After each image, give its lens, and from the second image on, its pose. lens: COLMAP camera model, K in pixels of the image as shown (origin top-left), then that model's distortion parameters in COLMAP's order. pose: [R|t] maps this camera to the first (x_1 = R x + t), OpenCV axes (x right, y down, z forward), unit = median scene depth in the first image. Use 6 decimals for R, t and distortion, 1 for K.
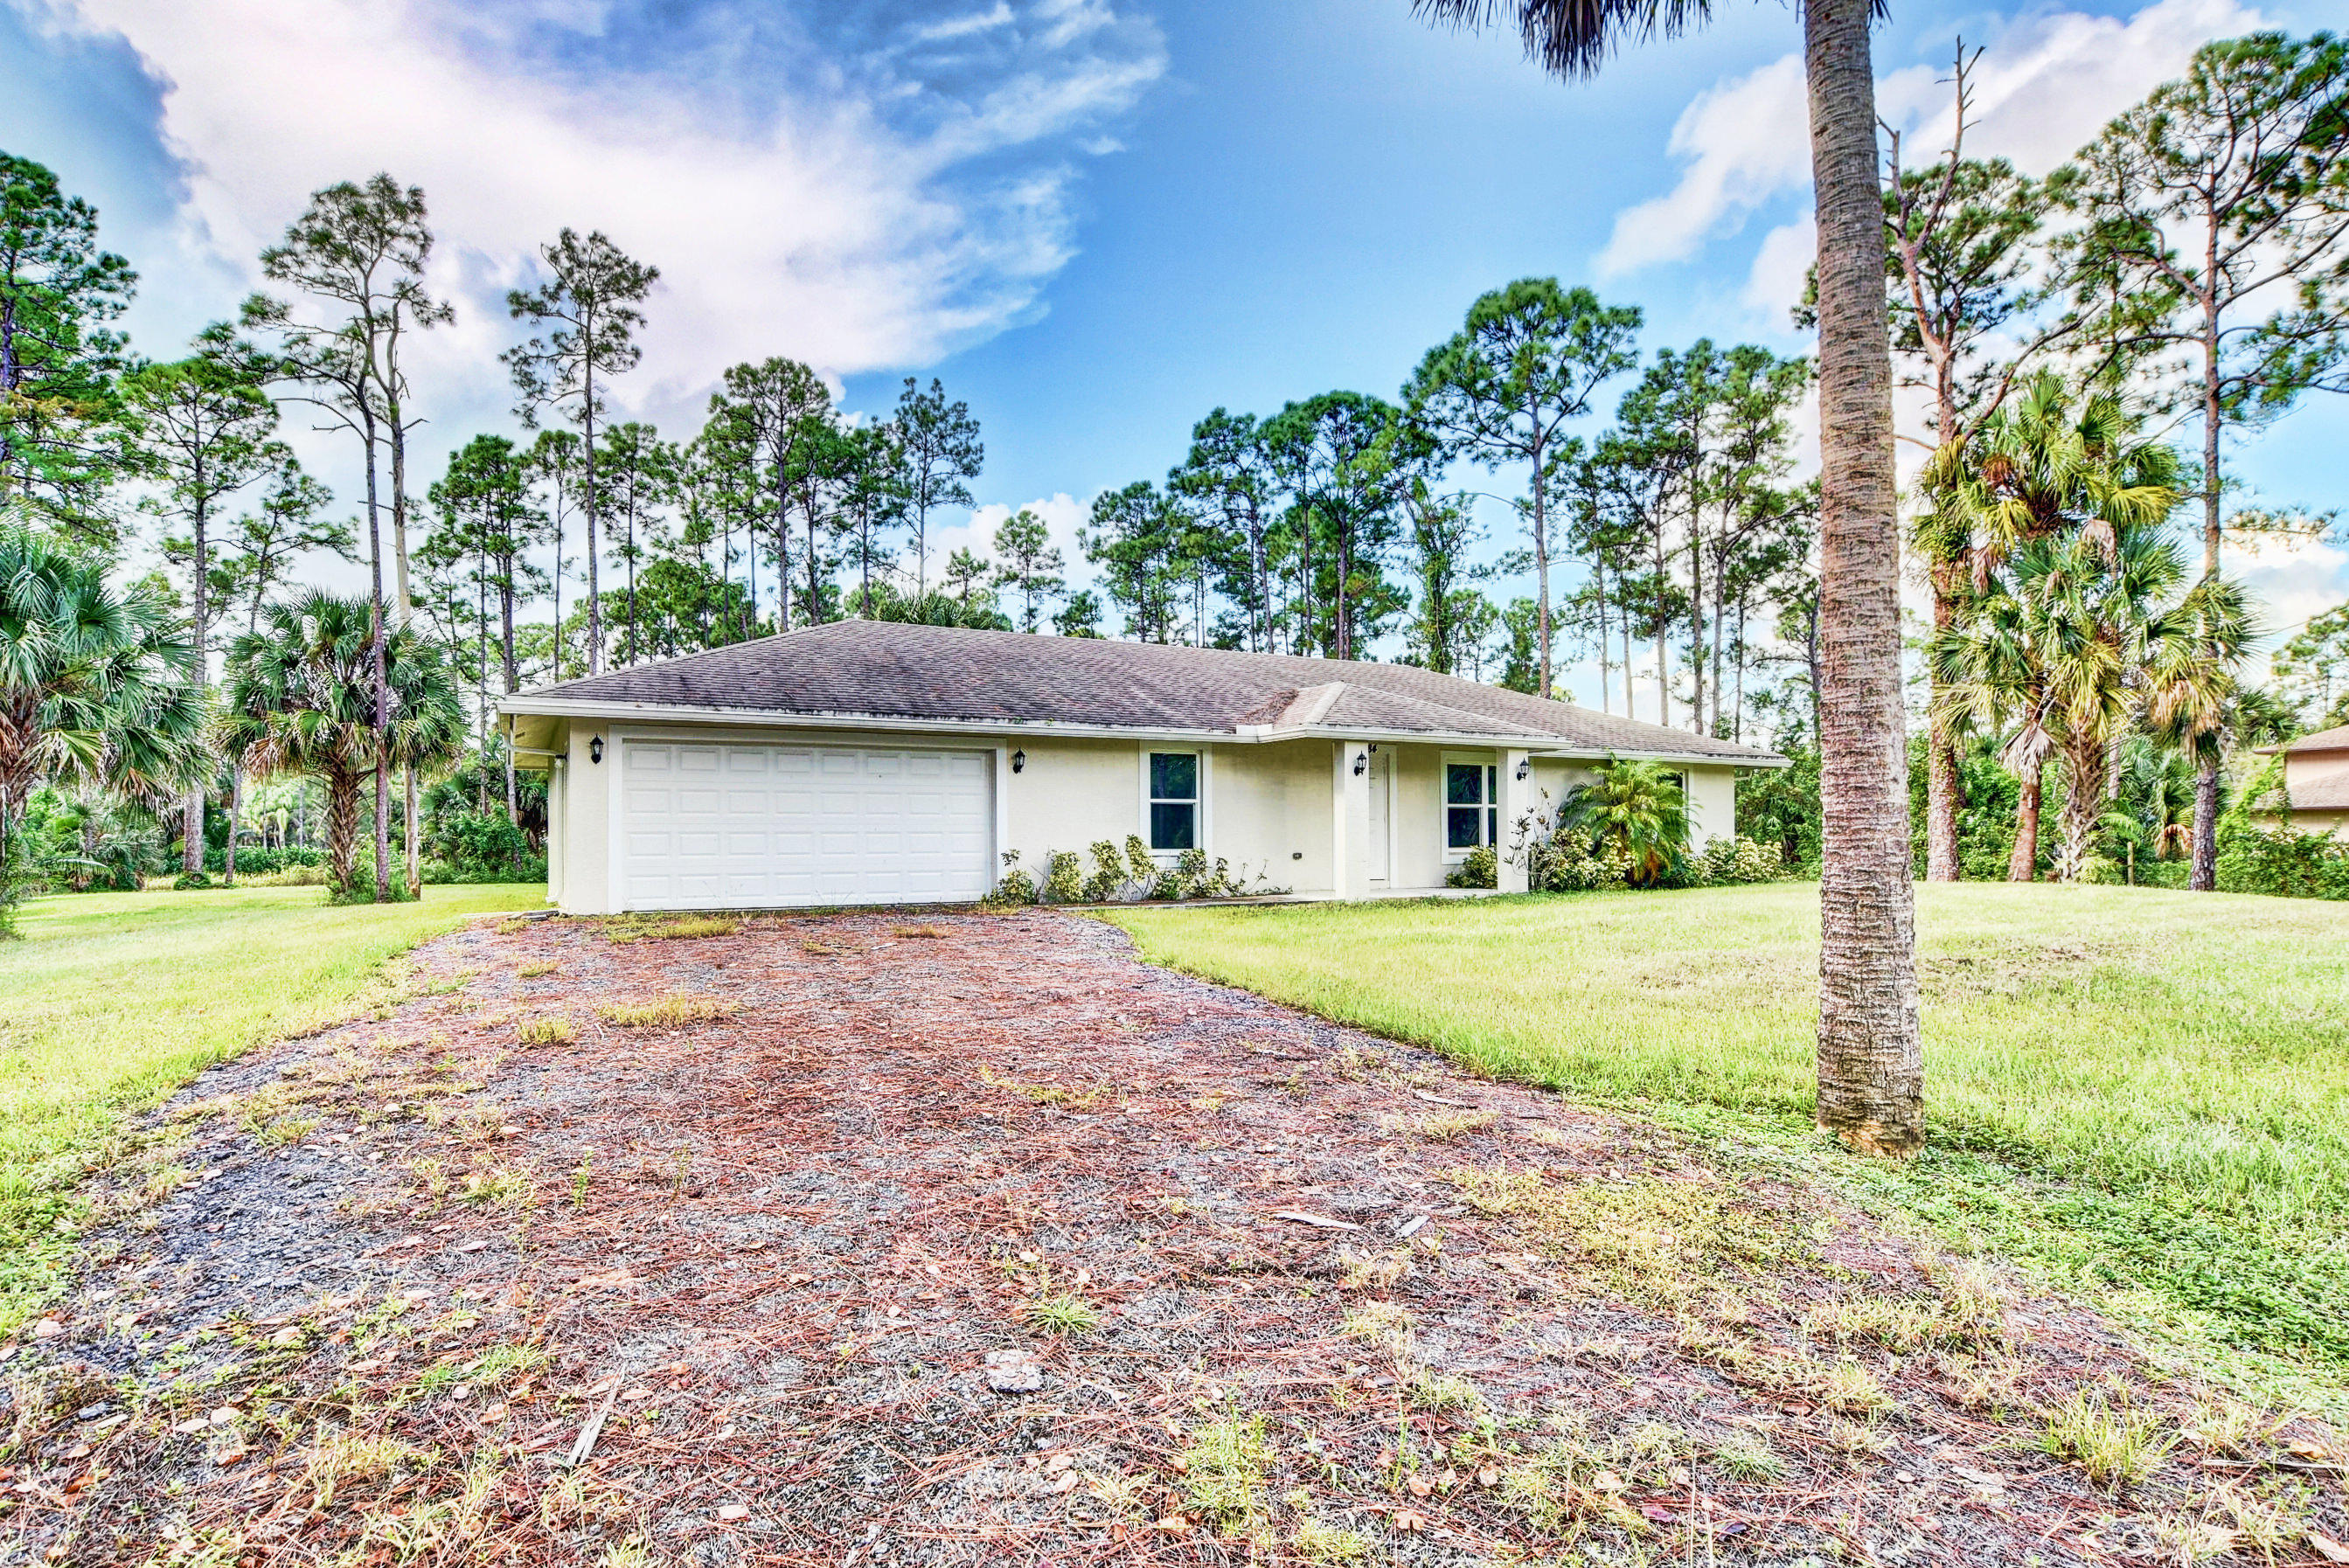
lens RADIAL K [[1103.1, 0, 1232.6], [0, 1103.1, 796.6], [0, 0, 1]] dist [-0.030625, -0.000189]
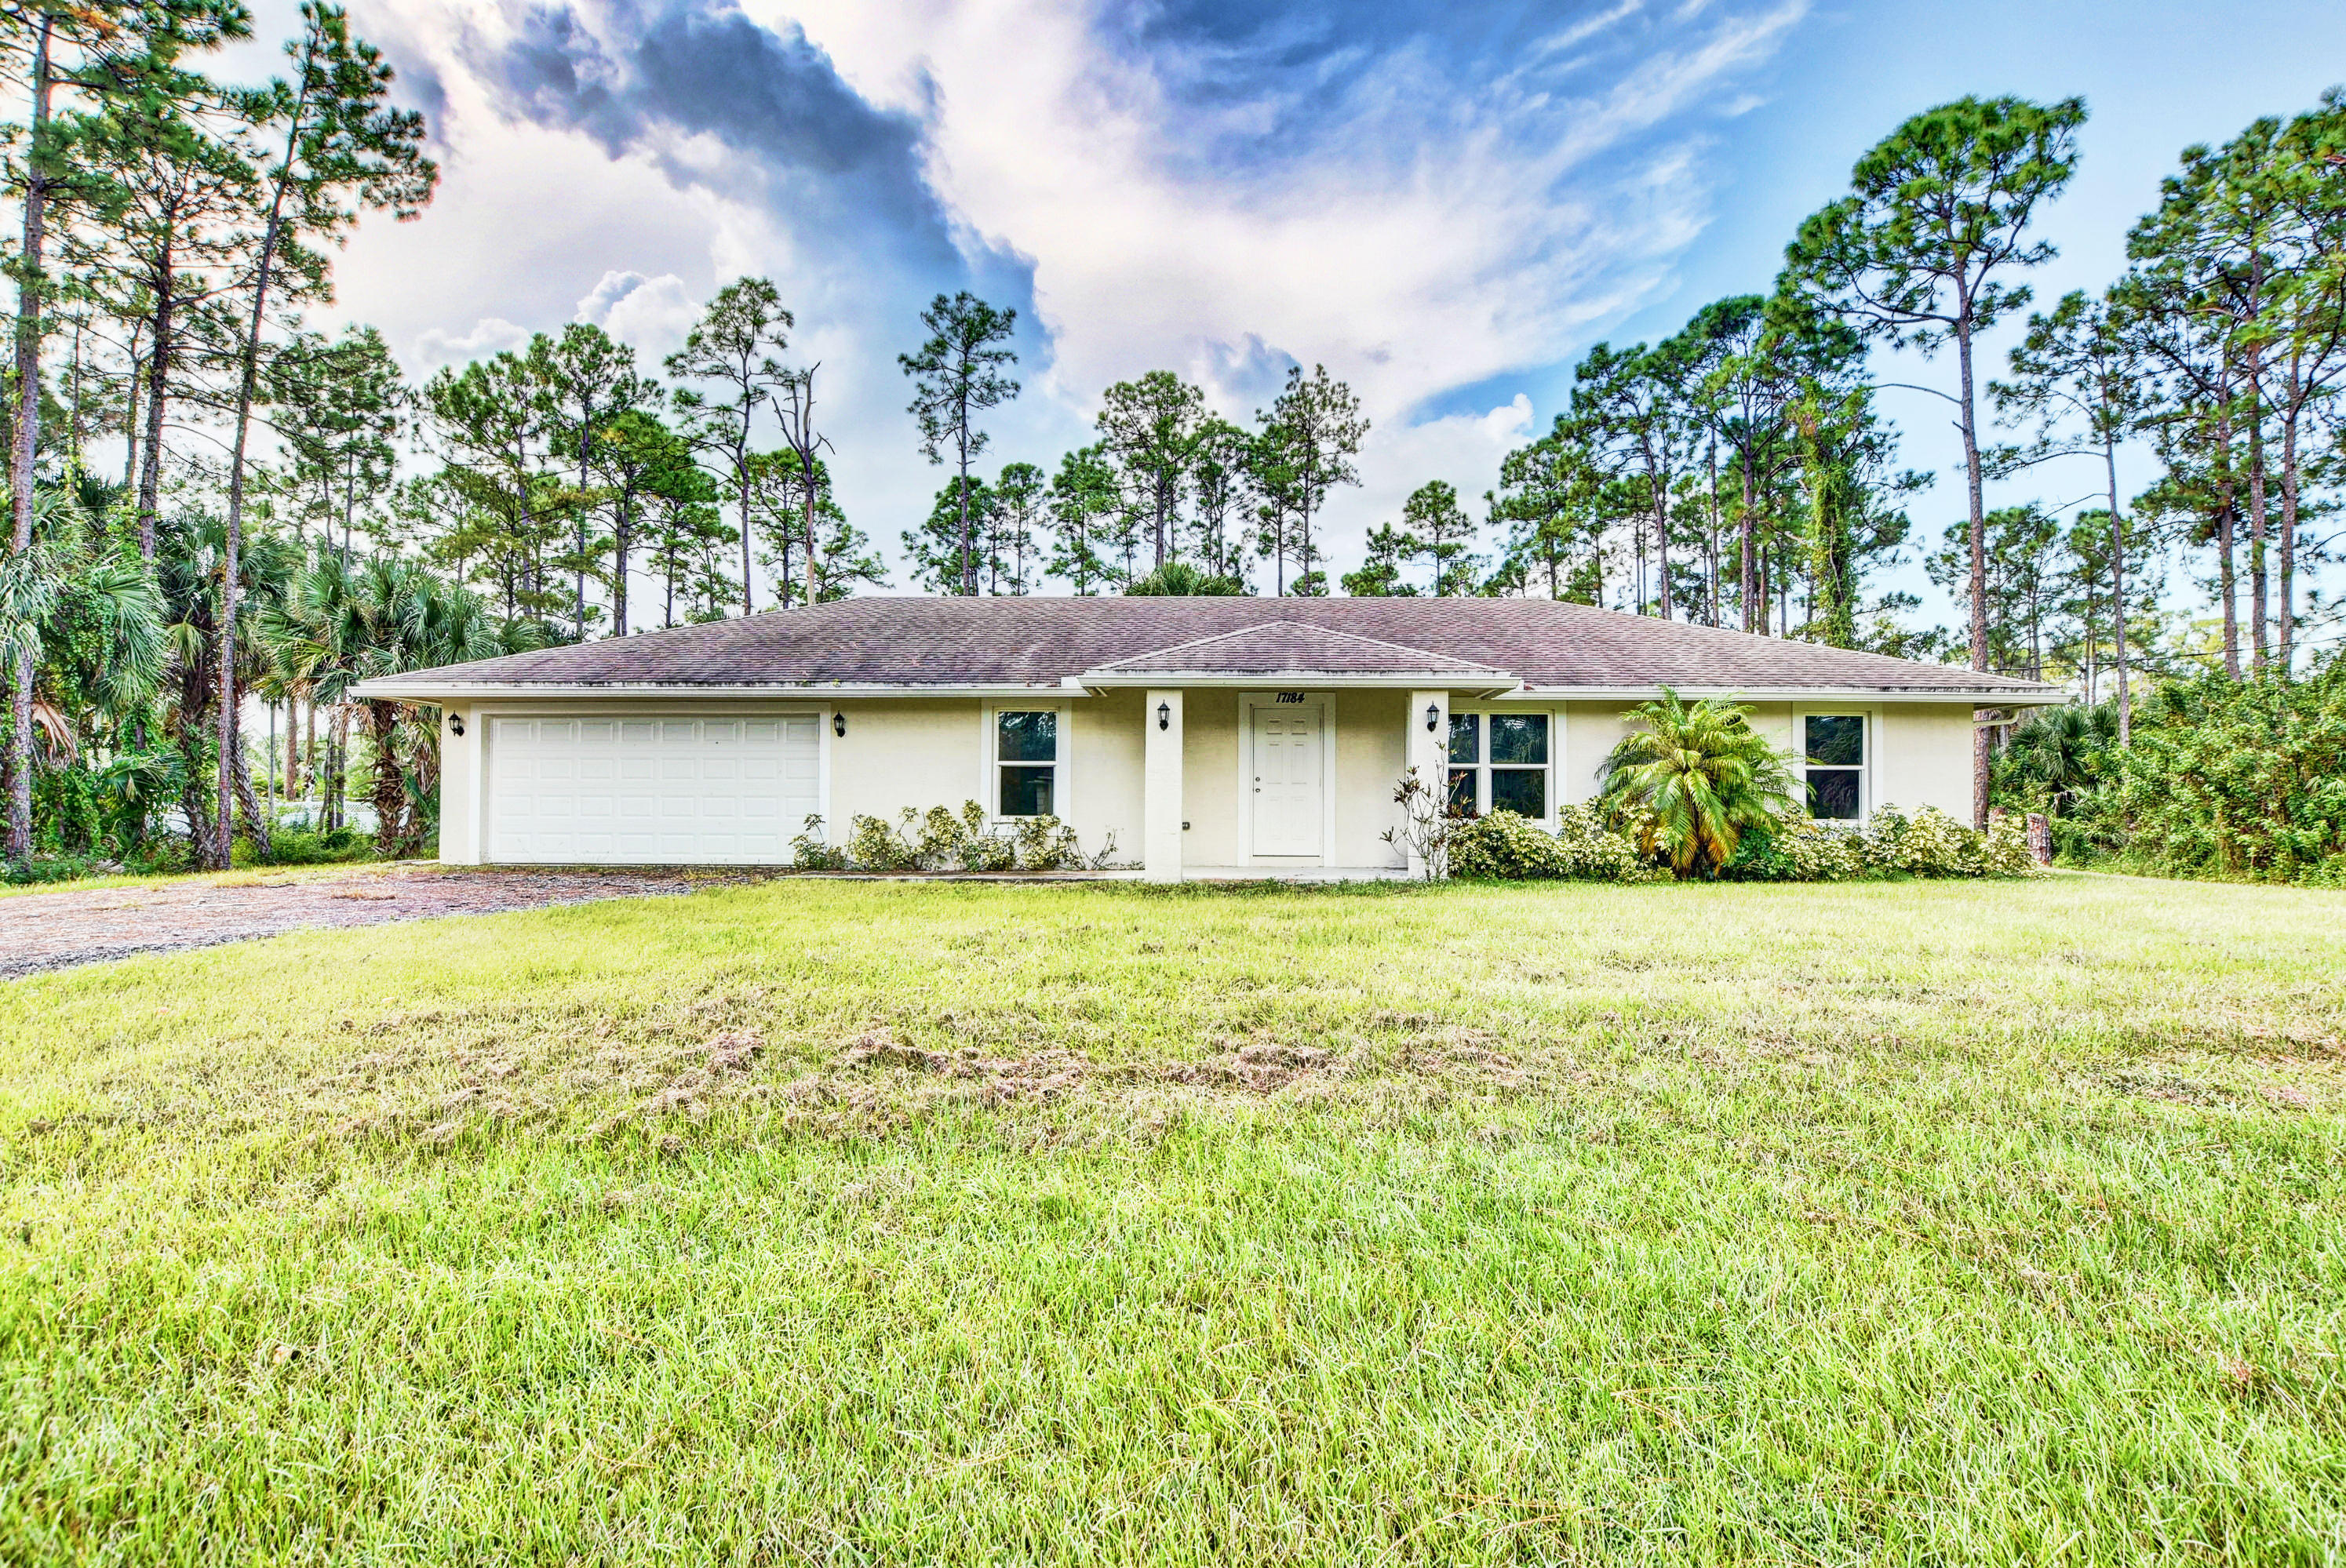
lens RADIAL K [[1048.3, 0, 1173.0], [0, 1048.3, 784.0], [0, 0, 1]] dist [-0.027952, -0.000285]
pose [[0.882591, -0.002197, -0.470136, 0.446047], [0.011564, 0.999788, 0.017038, 0.007437], [0.469999, -0.020475, 0.882429, 0.274355]]
